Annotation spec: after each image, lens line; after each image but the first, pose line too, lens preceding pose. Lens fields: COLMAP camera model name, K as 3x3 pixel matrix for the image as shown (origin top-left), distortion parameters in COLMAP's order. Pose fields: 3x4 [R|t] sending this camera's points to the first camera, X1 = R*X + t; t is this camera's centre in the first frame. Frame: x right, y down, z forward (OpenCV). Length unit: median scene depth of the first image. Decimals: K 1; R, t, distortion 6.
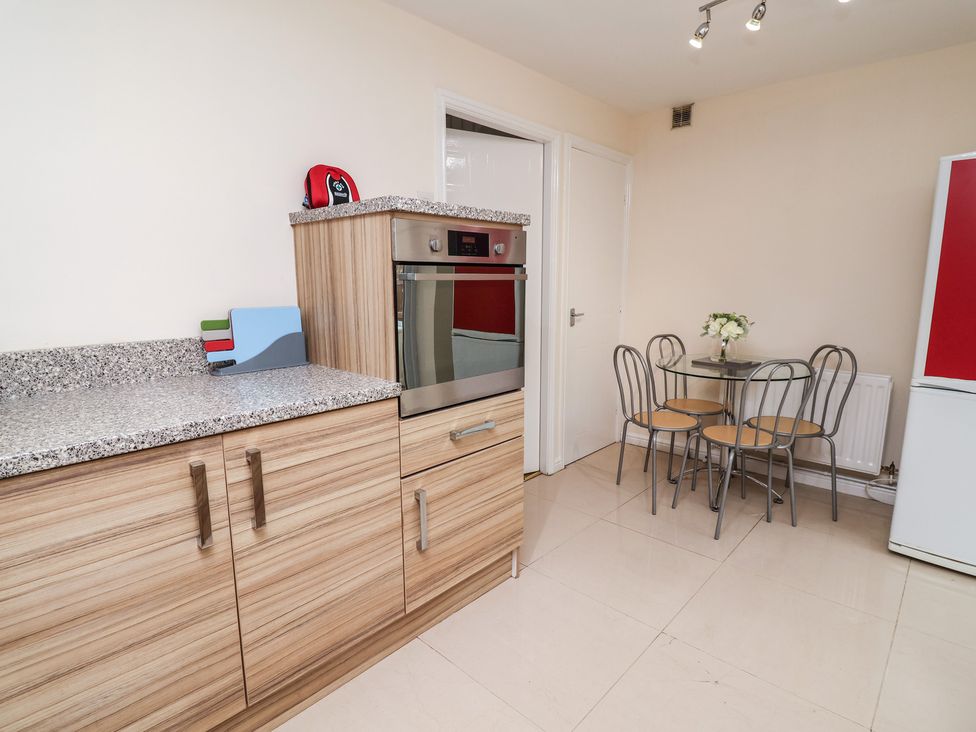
lens RADIAL K [[515.1, 0, 482.4], [0, 515.1, 364.7], [0, 0, 1]] dist [0.002573, -0.014717]
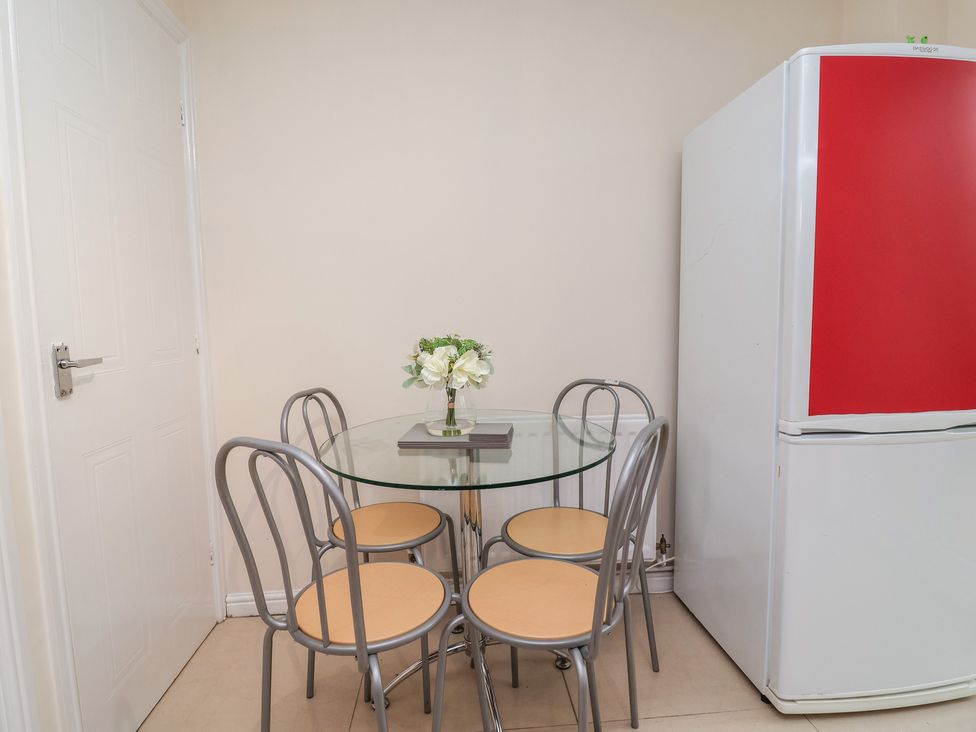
lens RADIAL K [[515.1, 0, 482.4], [0, 515.1, 364.7], [0, 0, 1]] dist [0.002573, -0.014717]
pose [[0.680286, -0.074030, 0.729199, 0.129421], [0.138125, 0.990009, -0.028353, -0.053422], [-0.719814, 0.120009, 0.683715, 0.627938]]
